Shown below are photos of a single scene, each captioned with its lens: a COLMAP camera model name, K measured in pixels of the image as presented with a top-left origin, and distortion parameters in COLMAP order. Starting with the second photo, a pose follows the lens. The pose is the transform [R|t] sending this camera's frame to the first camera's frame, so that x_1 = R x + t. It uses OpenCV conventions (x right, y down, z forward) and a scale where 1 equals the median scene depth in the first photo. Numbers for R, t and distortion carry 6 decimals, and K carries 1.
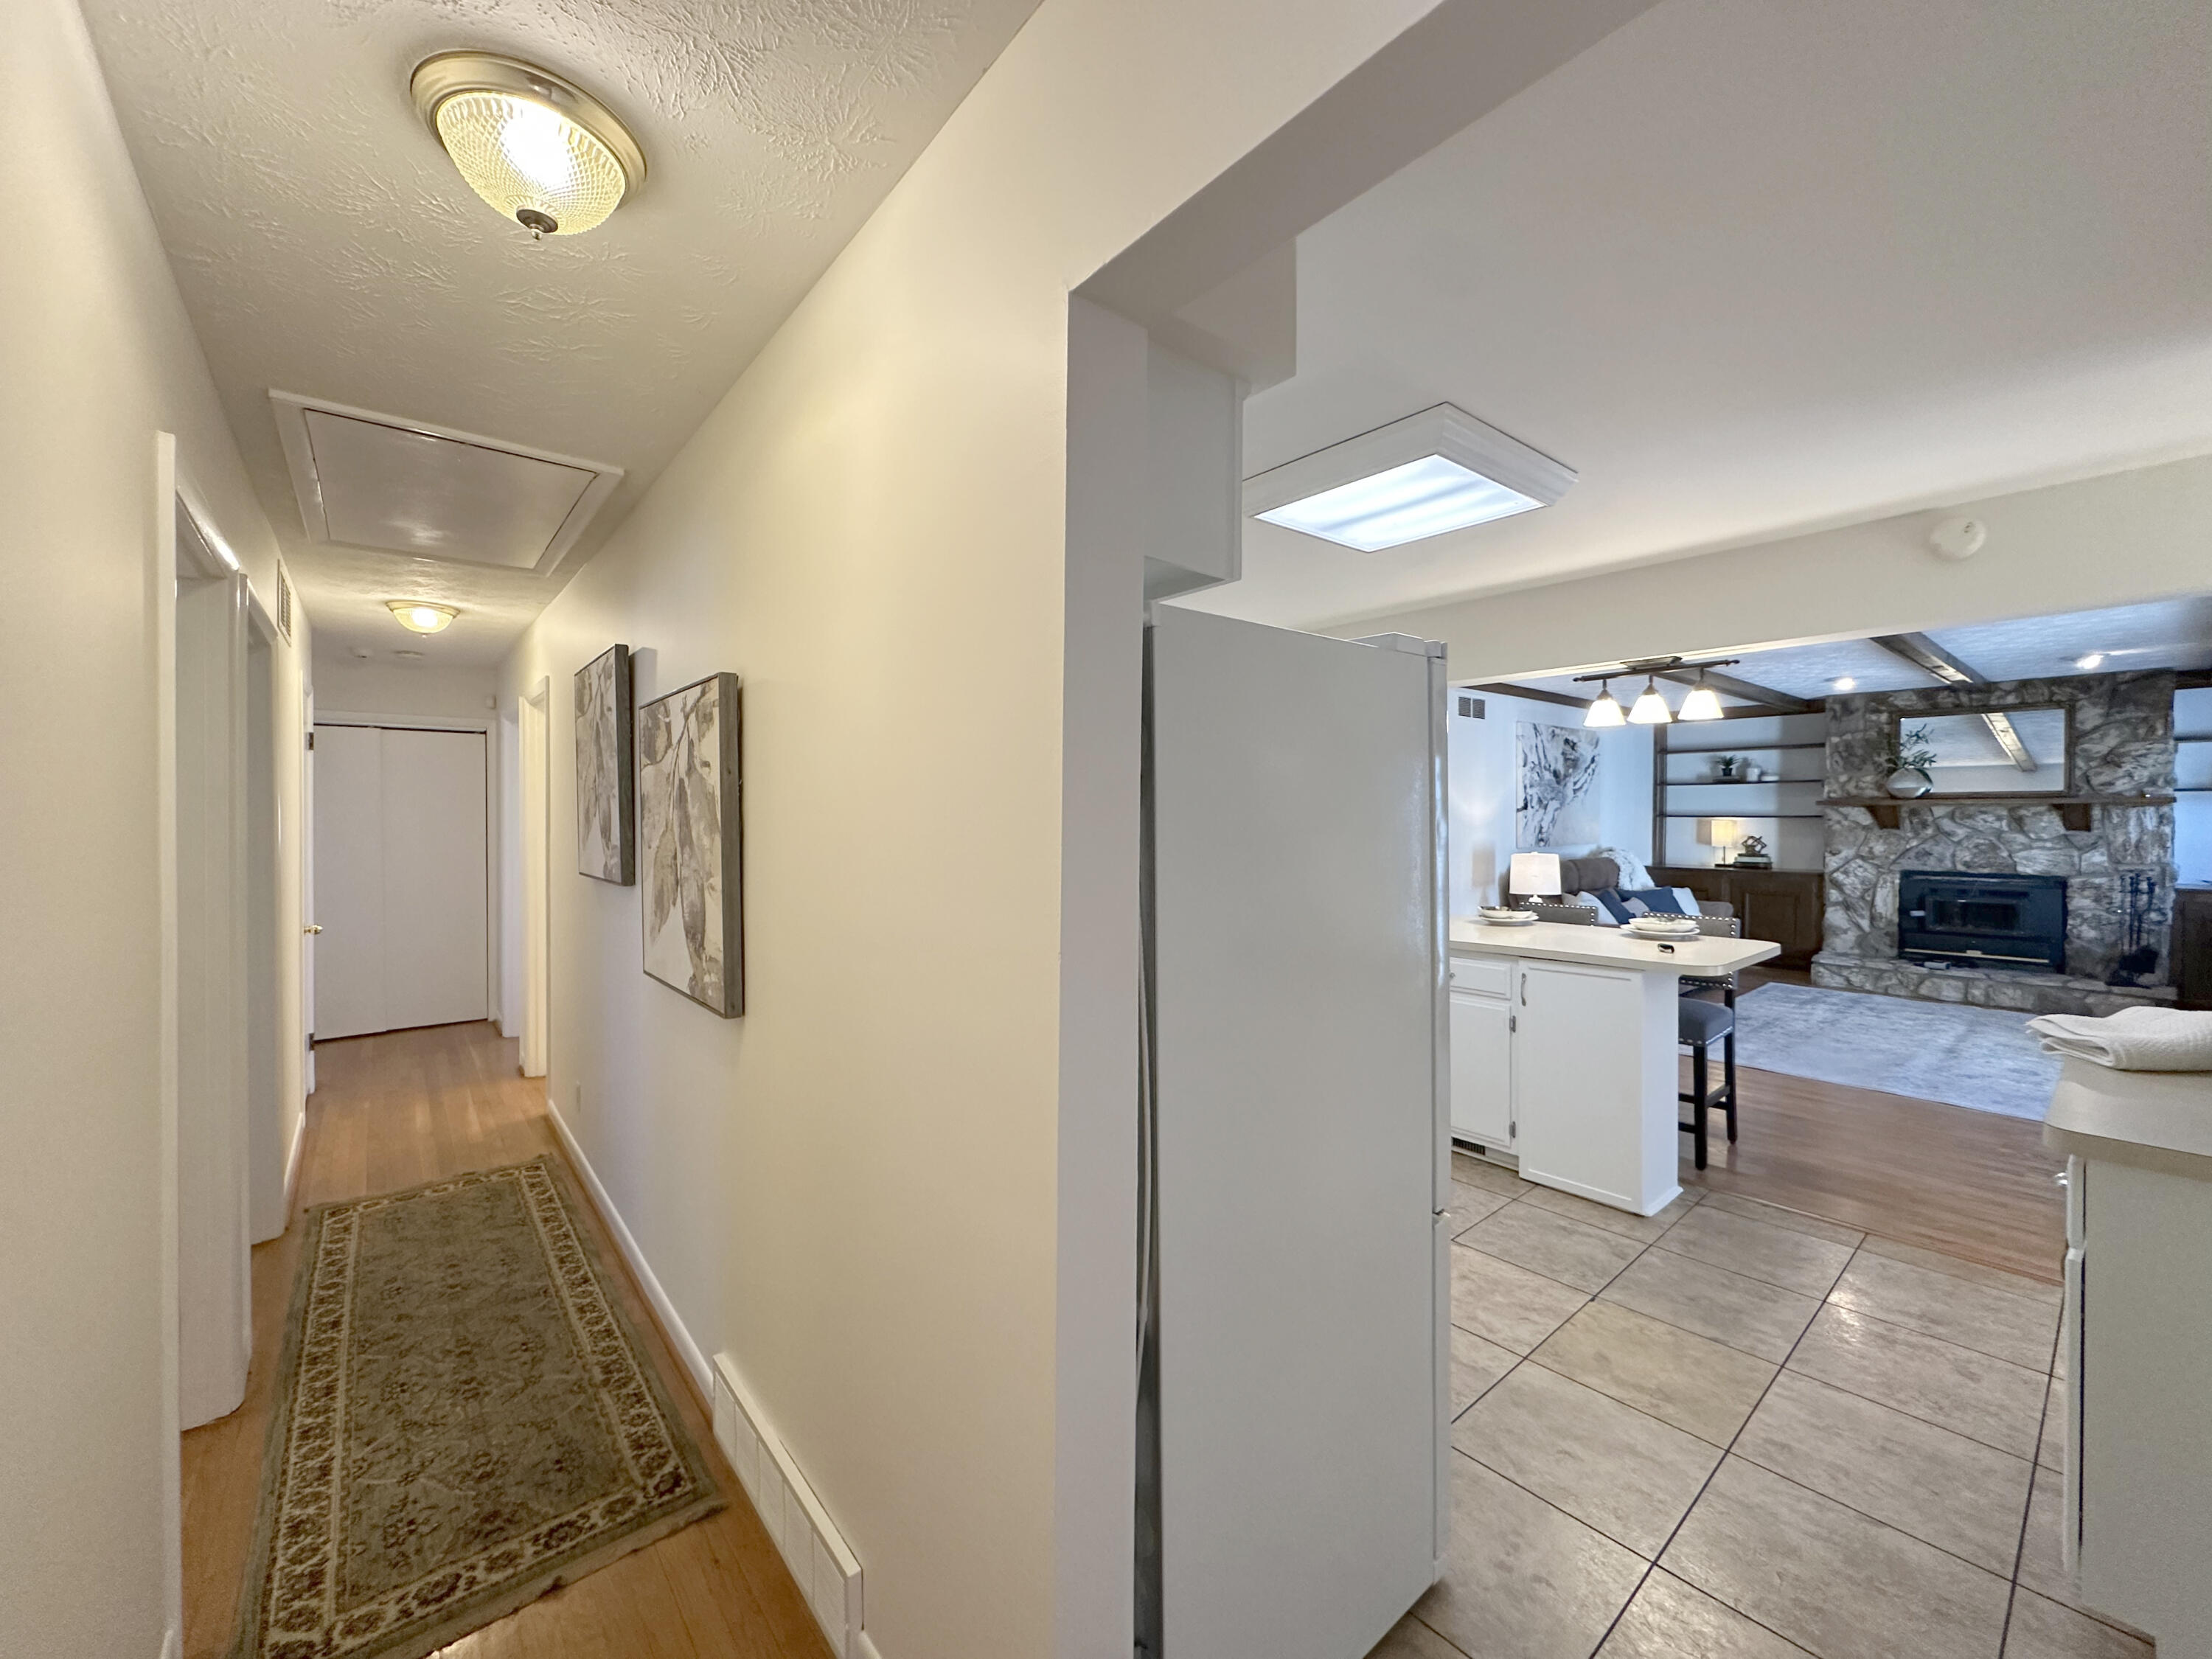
lens RADIAL K [[883.1, 0, 1103.6], [0, 883.1, 826.7], [0, 0, 1]] dist [-0.006920, 0.000760]
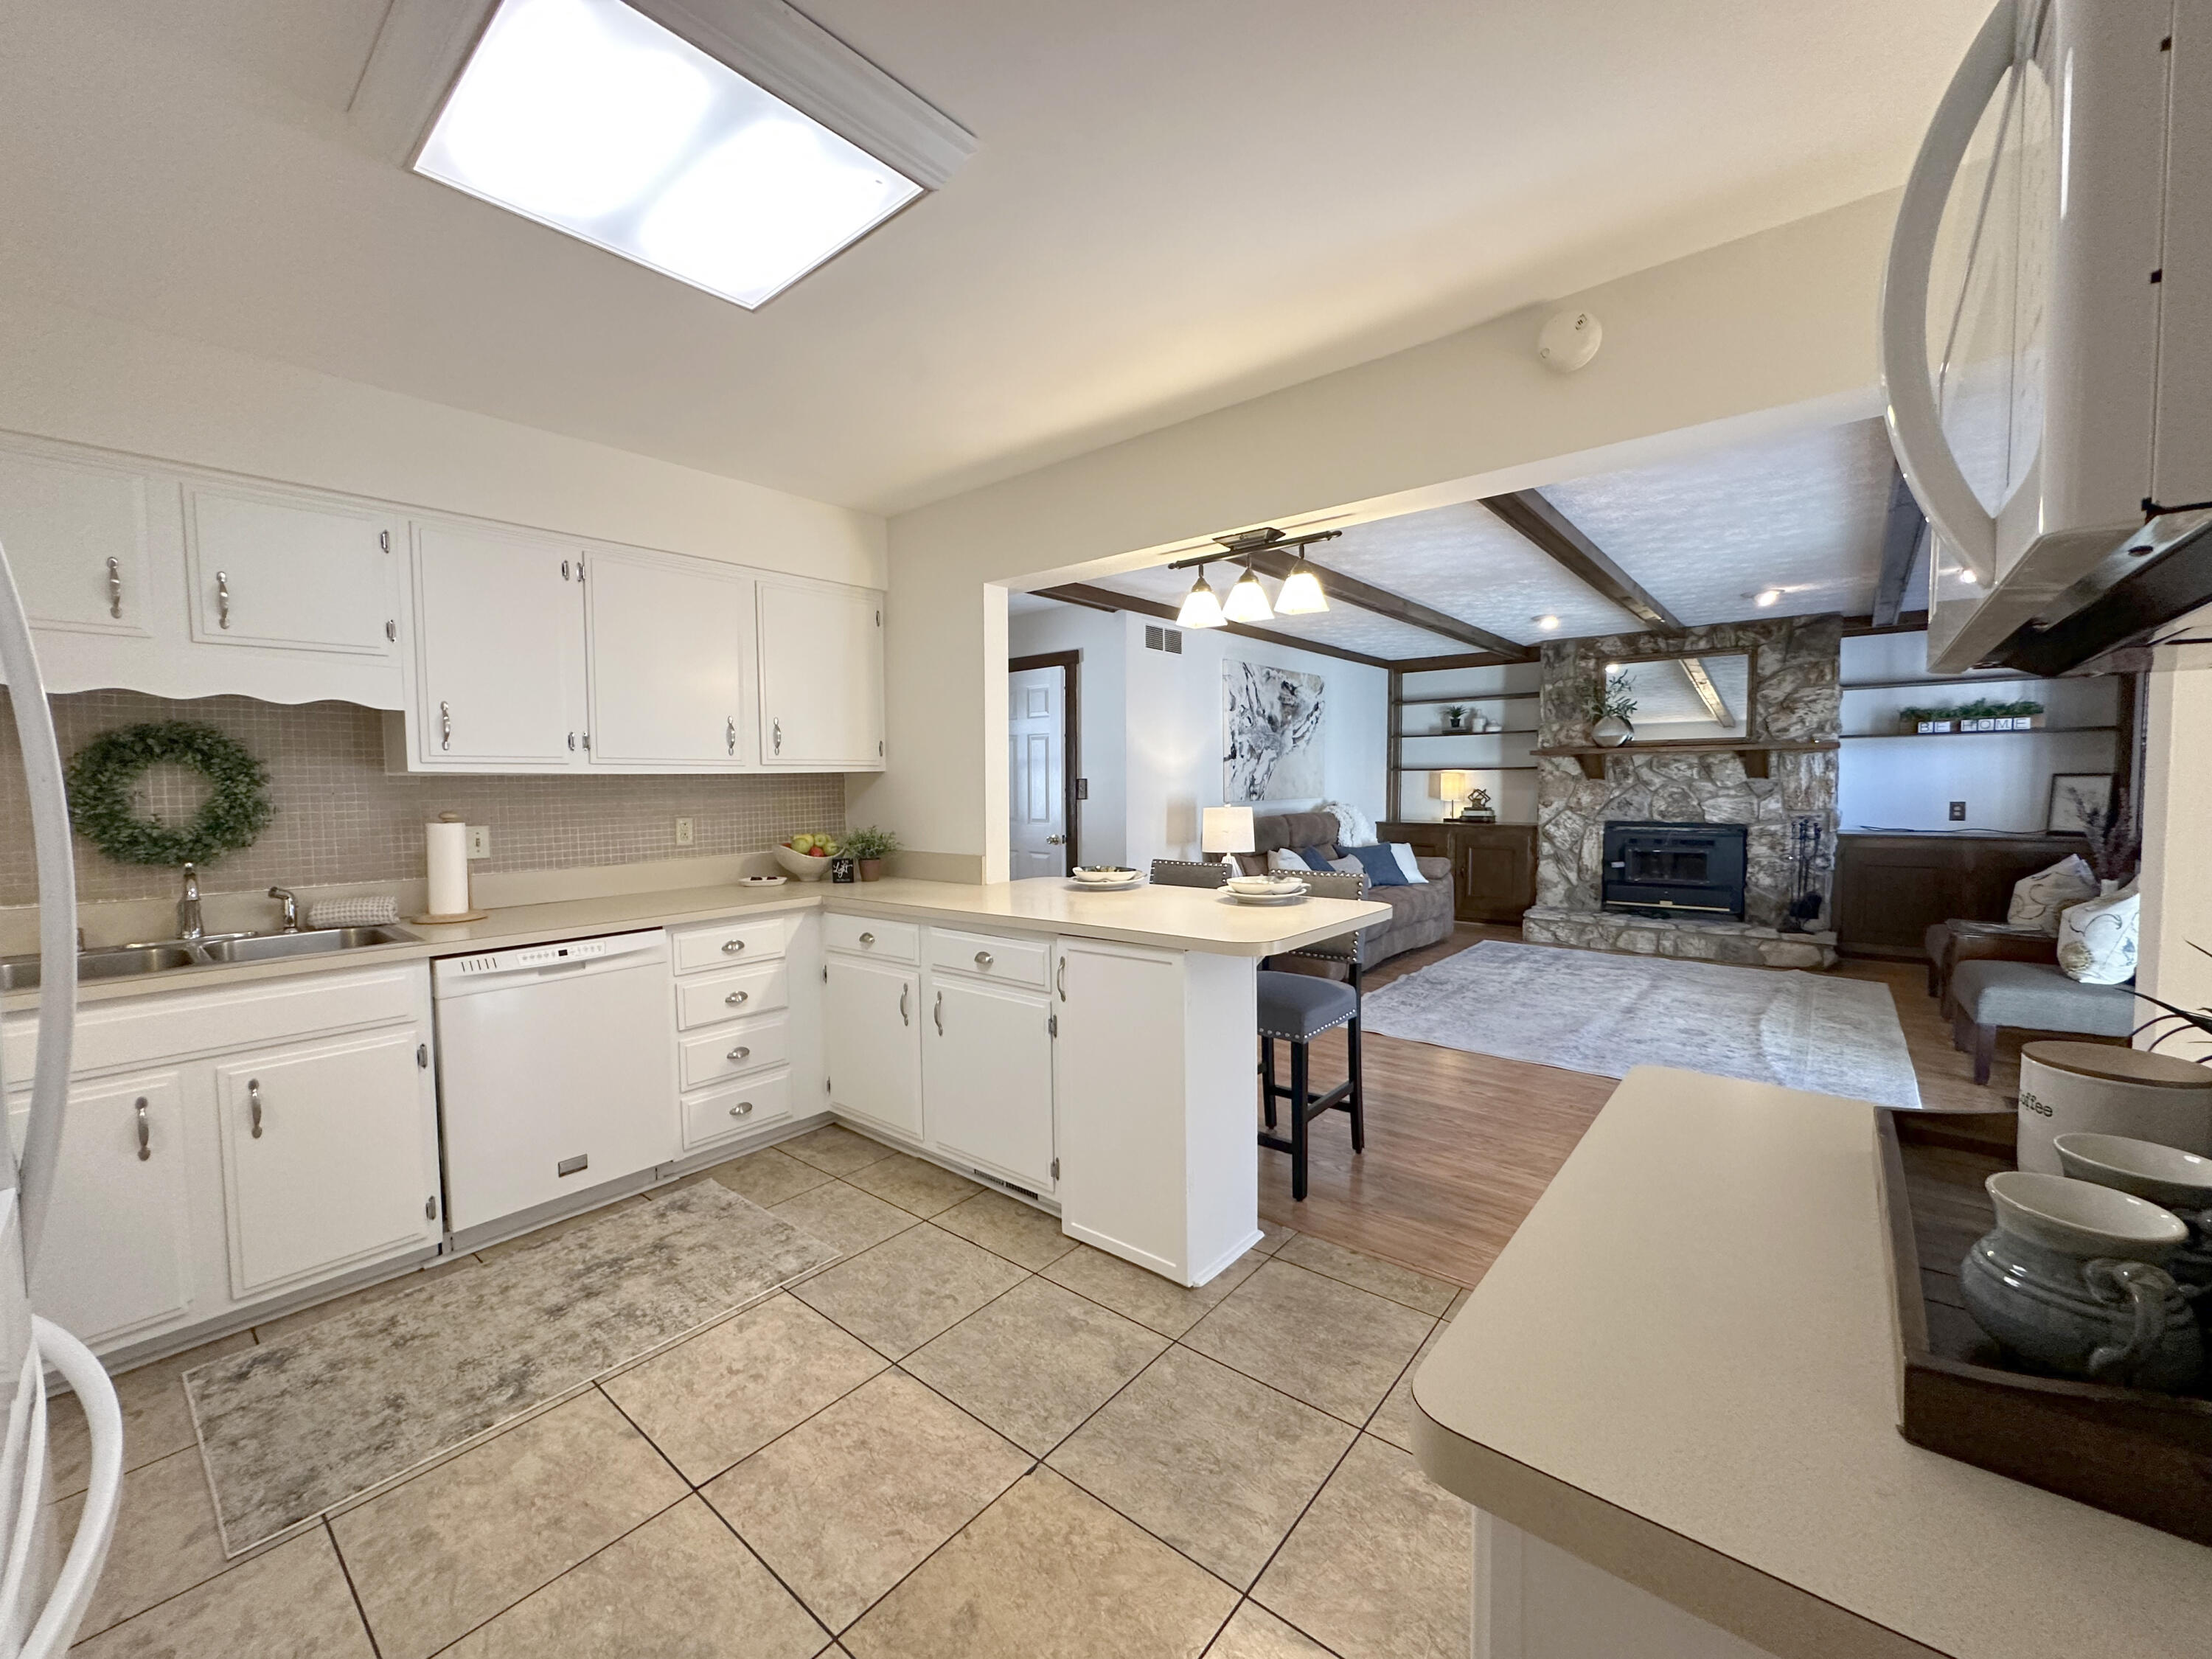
lens RADIAL K [[883.1, 0, 1103.6], [0, 883.1, 826.7], [0, 0, 1]] dist [-0.006920, 0.000760]
pose [[0.983606, -0.014598, 0.179737, 0.196076], [0.008335, 0.999333, 0.035555, 0.017584], [-0.180136, -0.033474, 0.983072, 0.146679]]
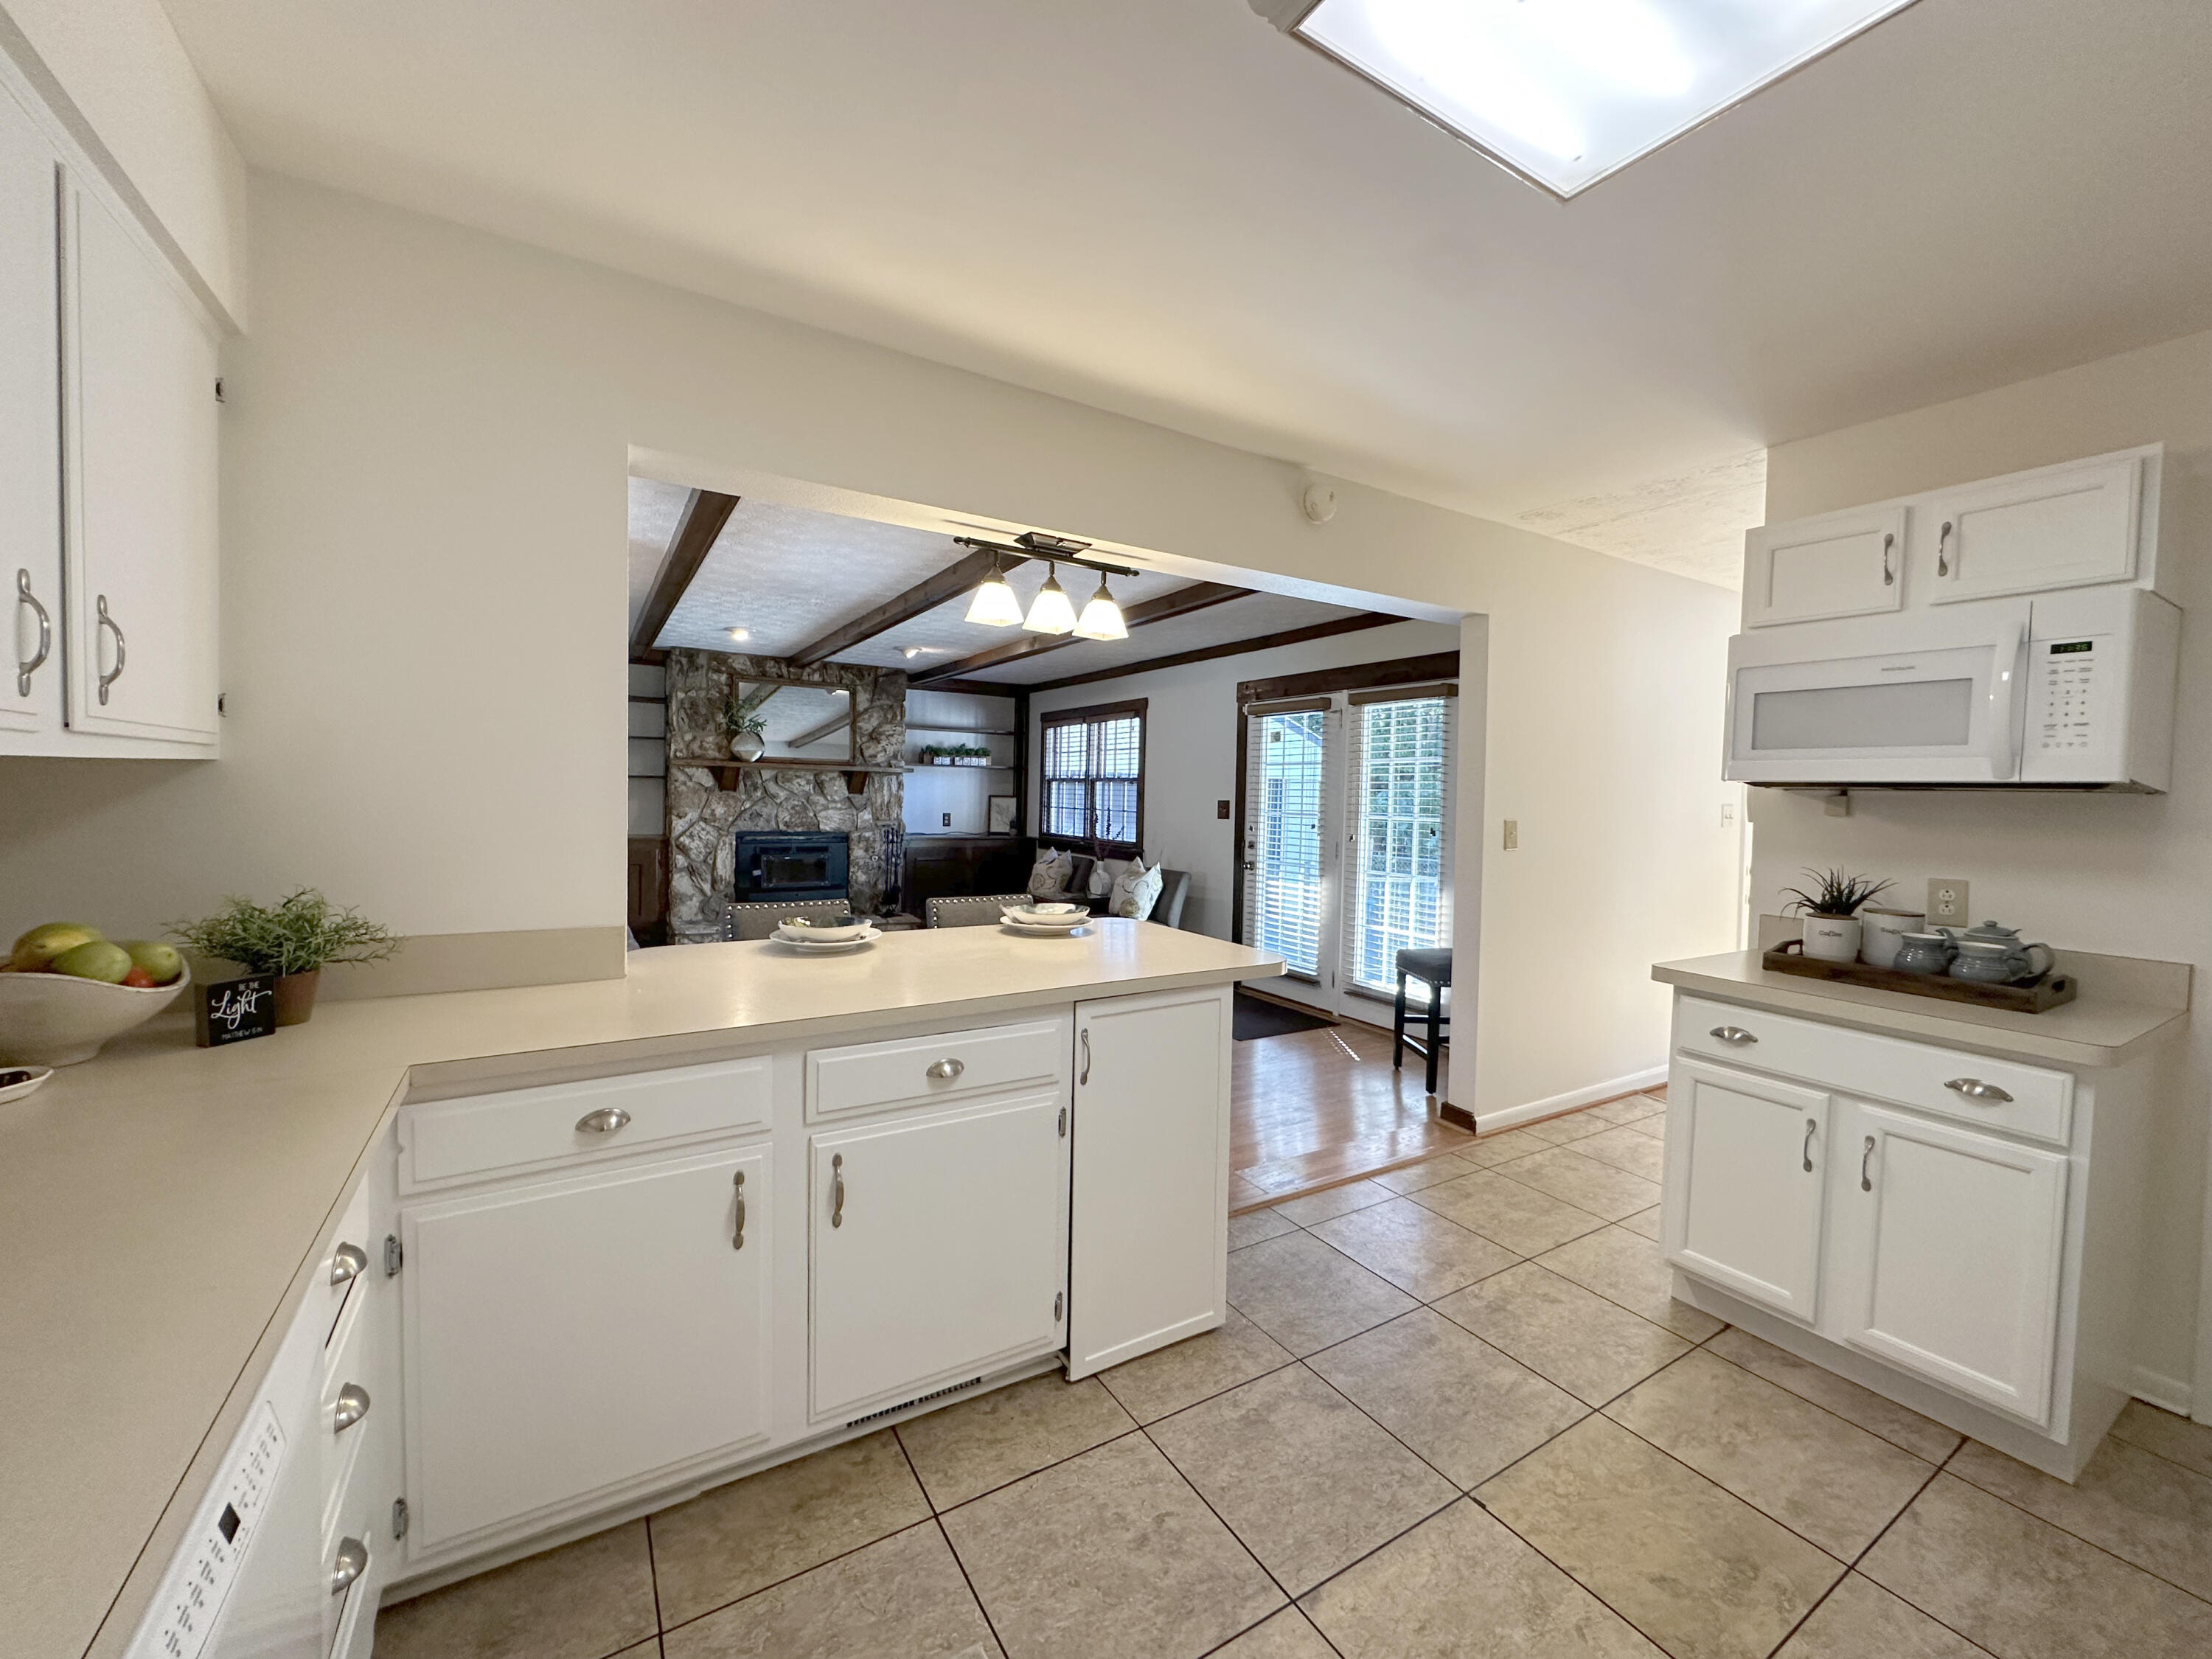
lens RADIAL K [[883.1, 0, 1103.6], [0, 883.1, 826.7], [0, 0, 1]] dist [-0.006920, 0.000760]
pose [[0.144011, -0.028402, 0.989168, -0.042593], [-0.010217, 0.999492, 0.030186, 0.009395], [-0.989523, -0.014453, 0.143647, 0.466398]]
